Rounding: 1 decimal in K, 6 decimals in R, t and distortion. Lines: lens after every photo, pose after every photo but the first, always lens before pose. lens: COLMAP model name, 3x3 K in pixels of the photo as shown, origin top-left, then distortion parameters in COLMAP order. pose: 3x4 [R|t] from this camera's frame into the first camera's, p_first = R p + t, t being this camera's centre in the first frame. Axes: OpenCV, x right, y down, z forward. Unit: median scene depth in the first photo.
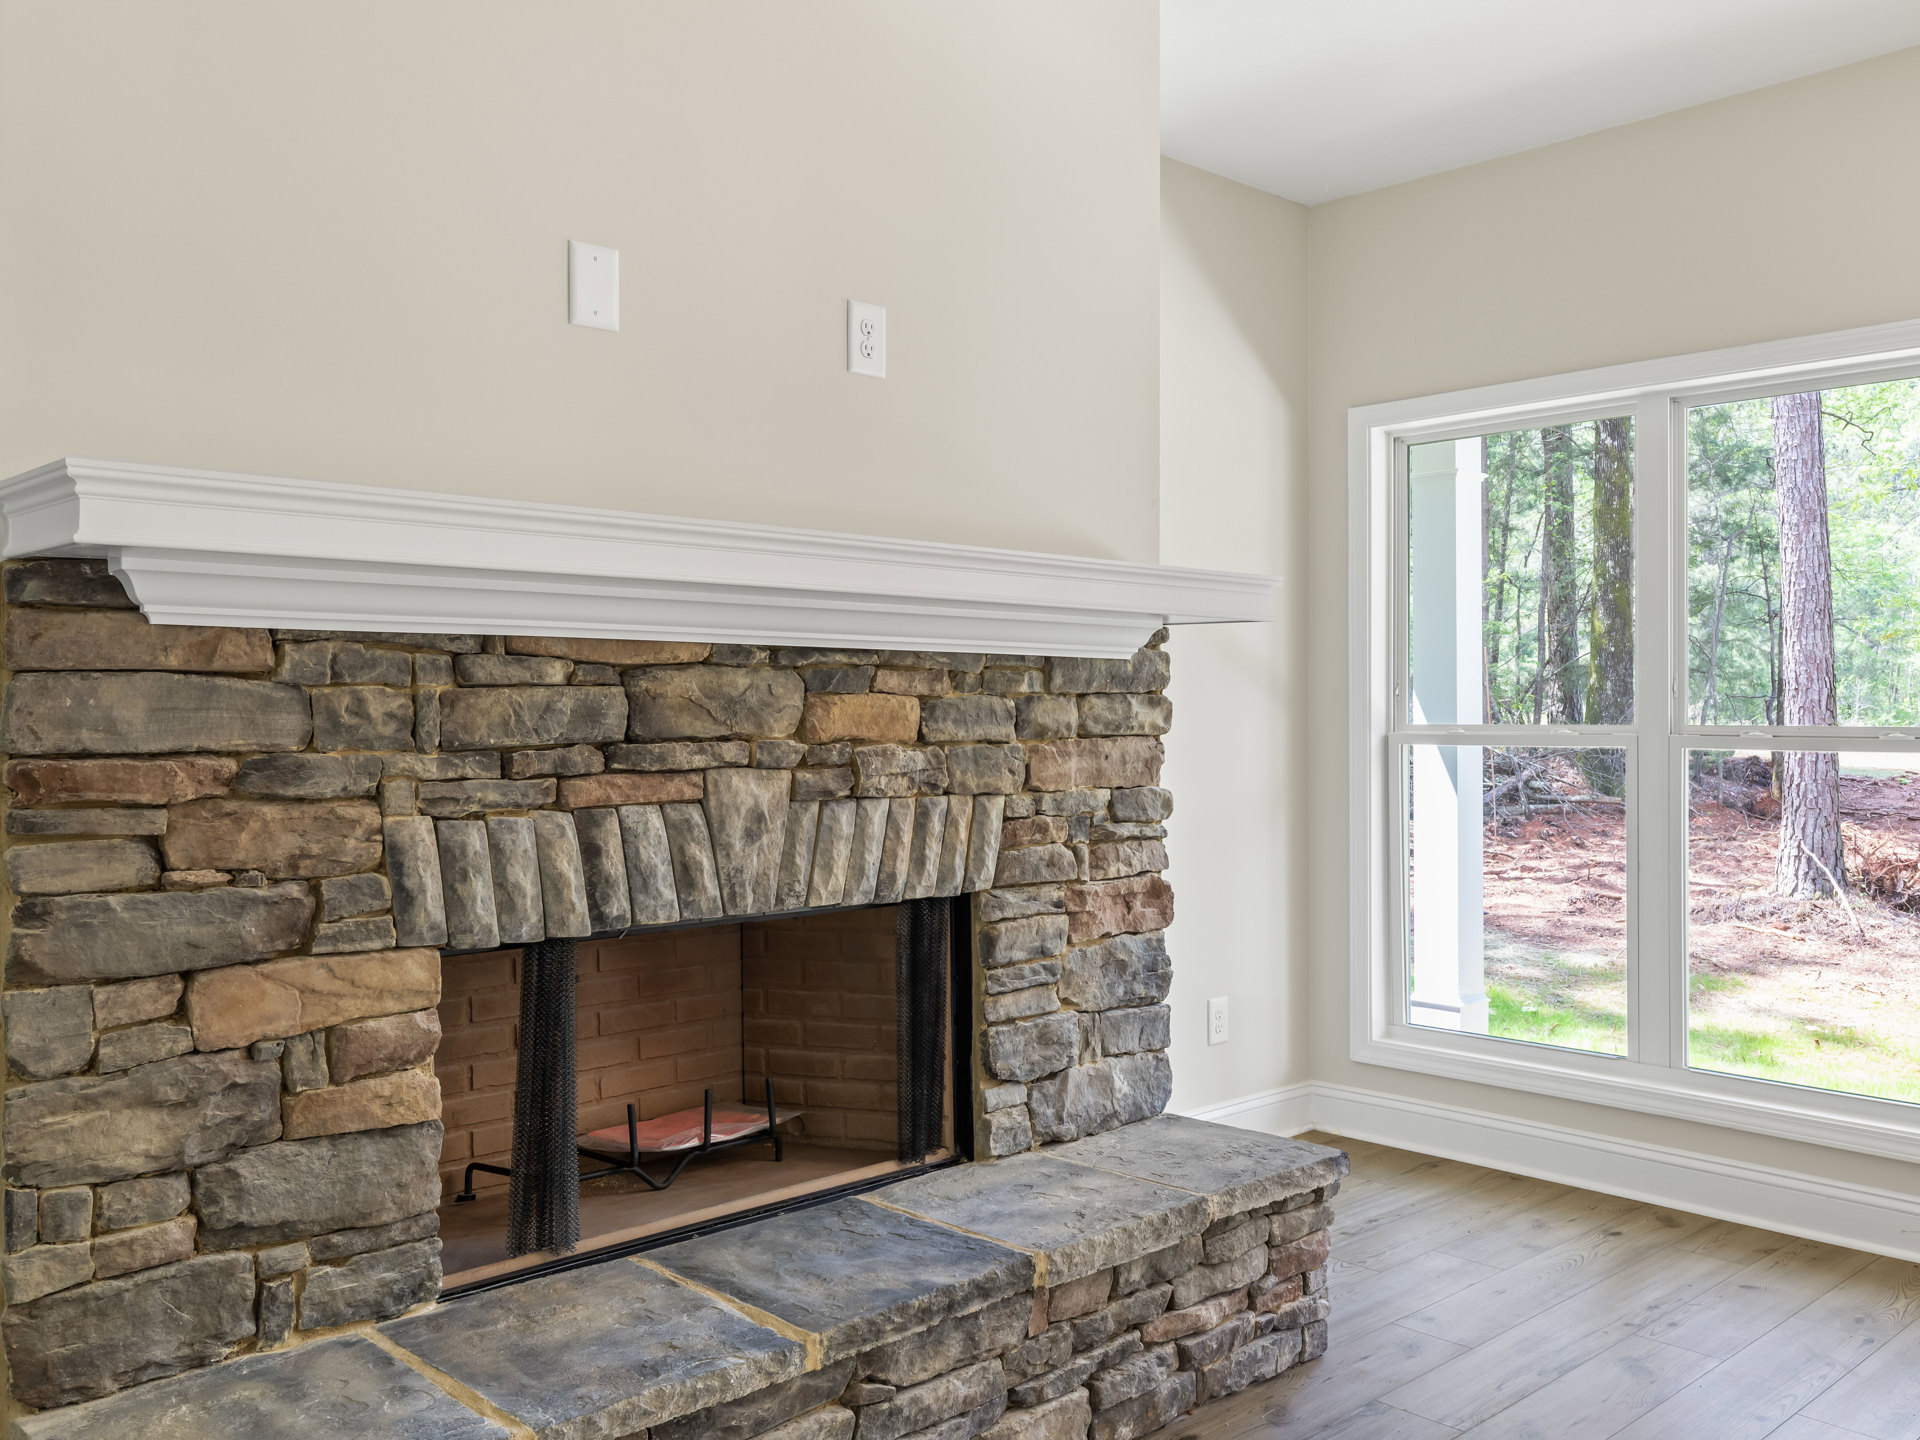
lens RADIAL K [[1635.5, 0, 960.0], [0, 1635.5, 720.0], [0, 0, 1]] dist [0.007603, 0.001983]
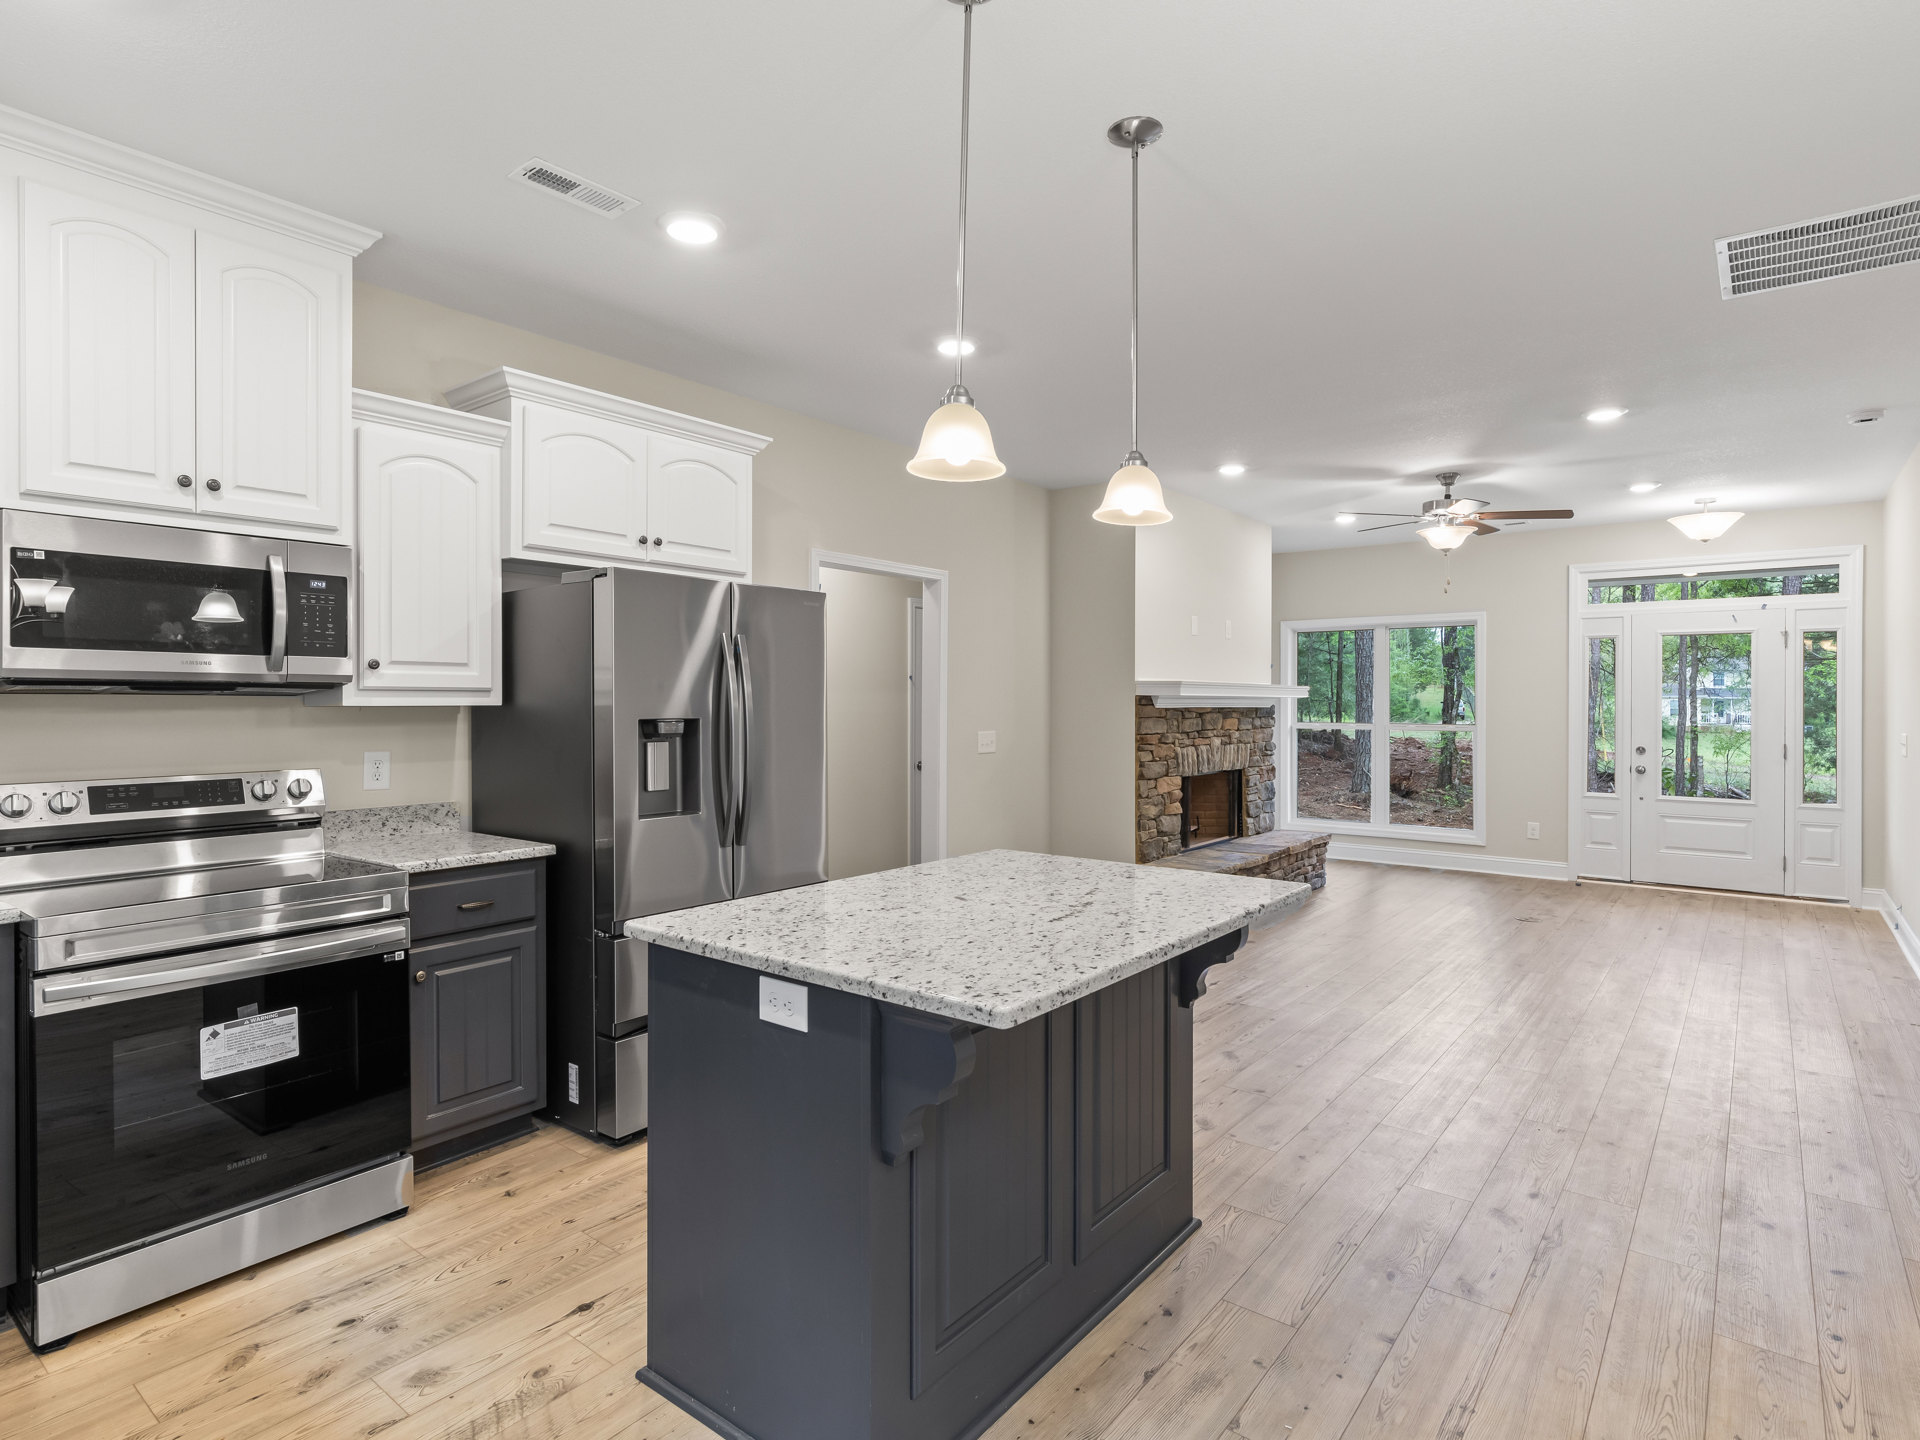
lens RADIAL K [[1012.5, 0, 967.2], [0, 1012.5, 702.5], [0, 0, 1]] dist [0.000554, 0.000156]
pose [[0.988729, 0.001350, 0.149710, -1.165272], [-0.000577, 0.999986, -0.005211, -0.044725], [-0.149715, 0.005065, 0.988716, -1.498475]]
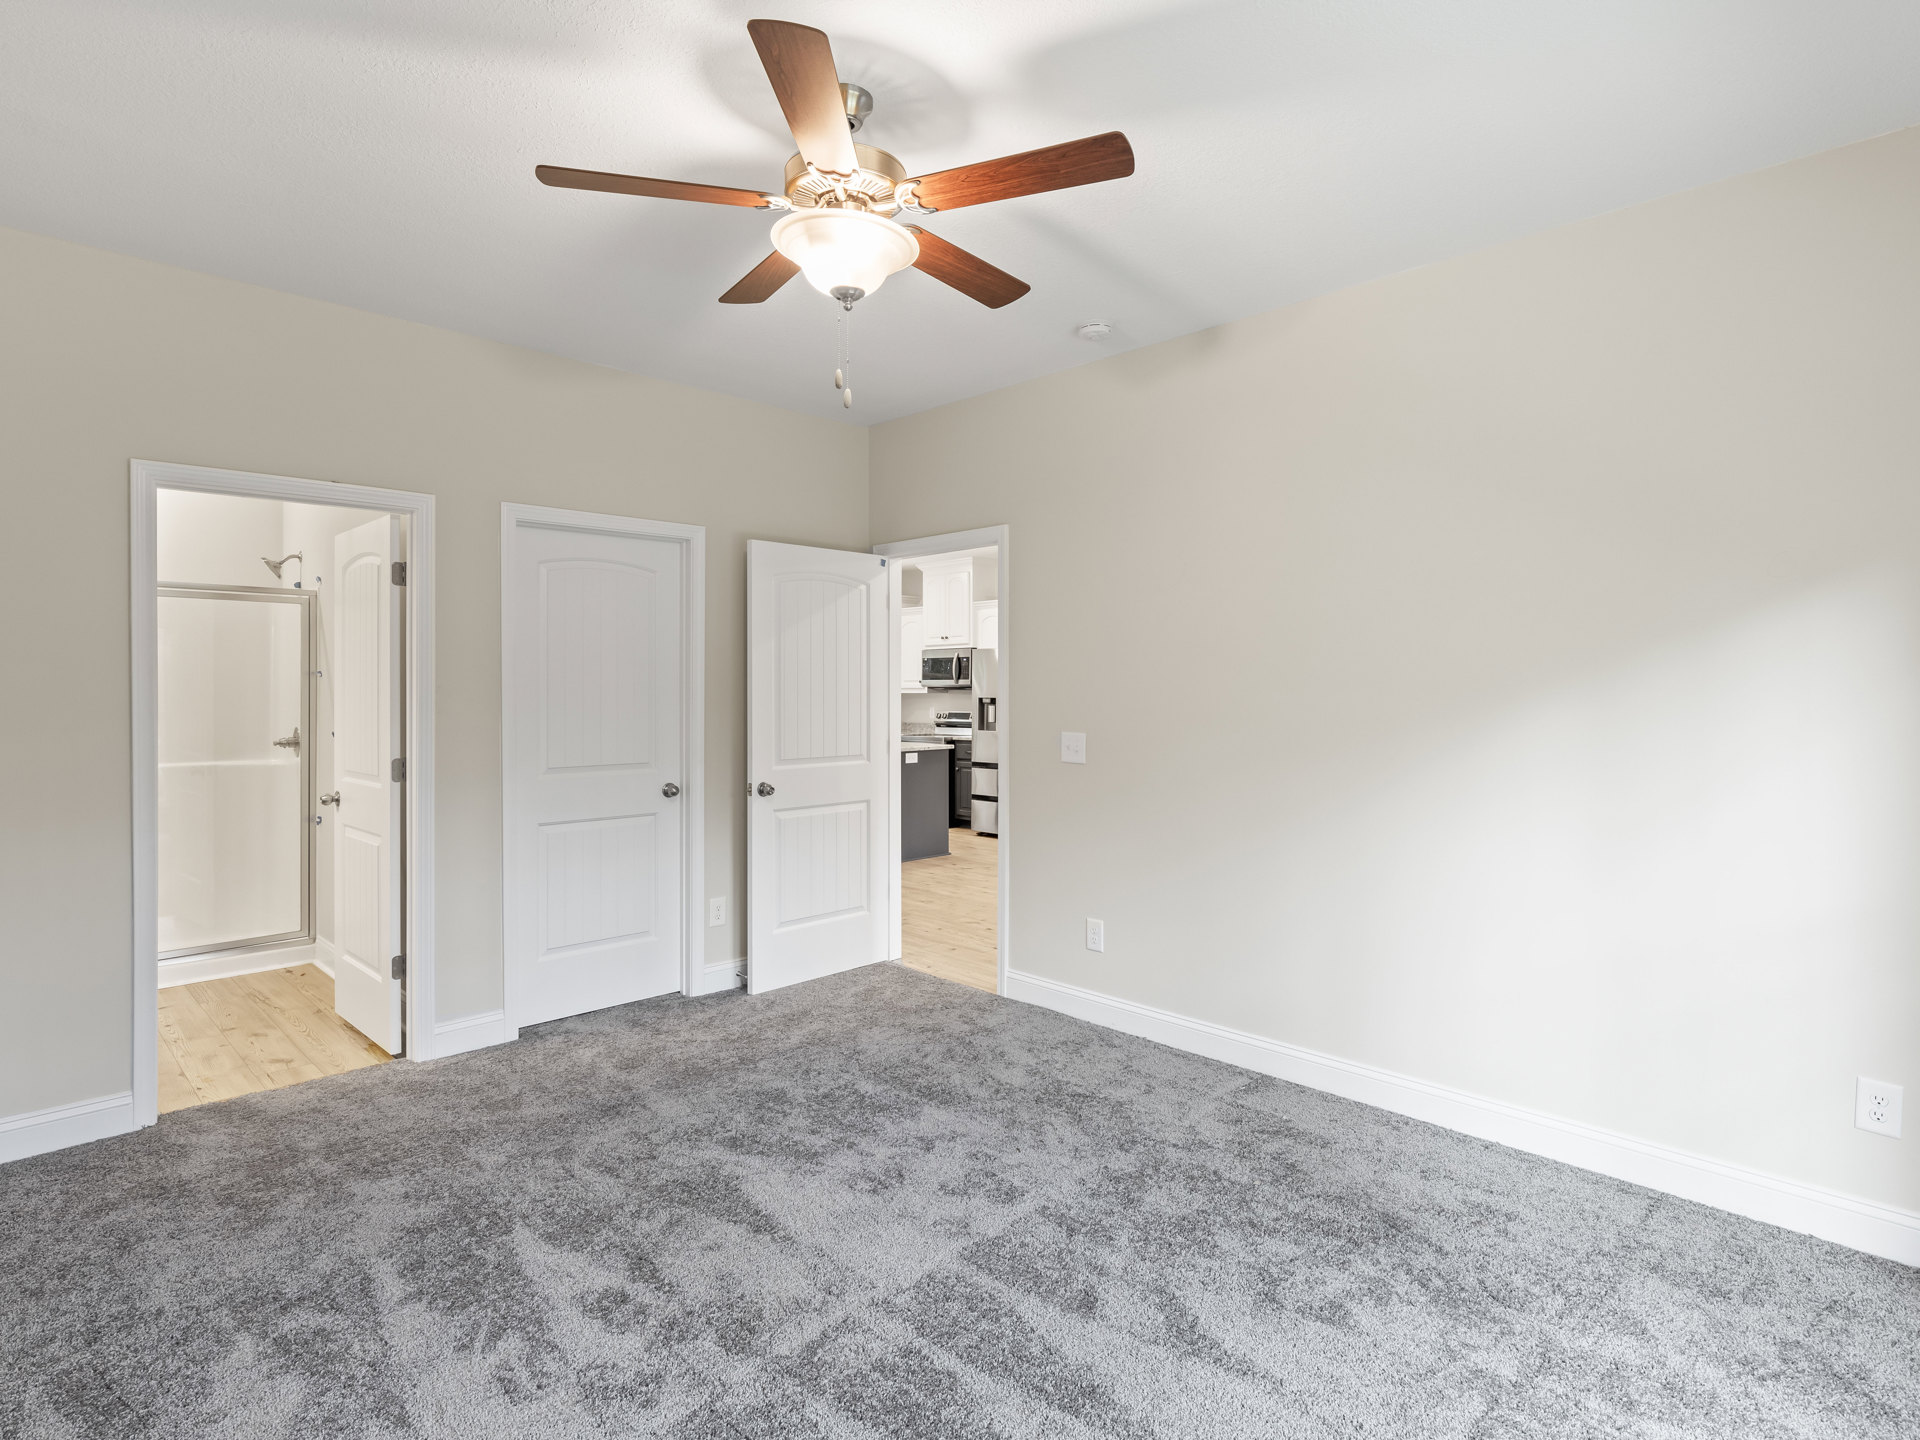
lens RADIAL K [[1012.5, 0, 967.2], [0, 1012.5, 702.5], [0, 0, 1]] dist [0.000554, 0.000156]
pose [[0.013615, 0.010960, -0.999847, 2.226772], [-0.002789, 0.999936, 0.010923, -0.052289], [0.999903, 0.002639, 0.013645, -0.370626]]
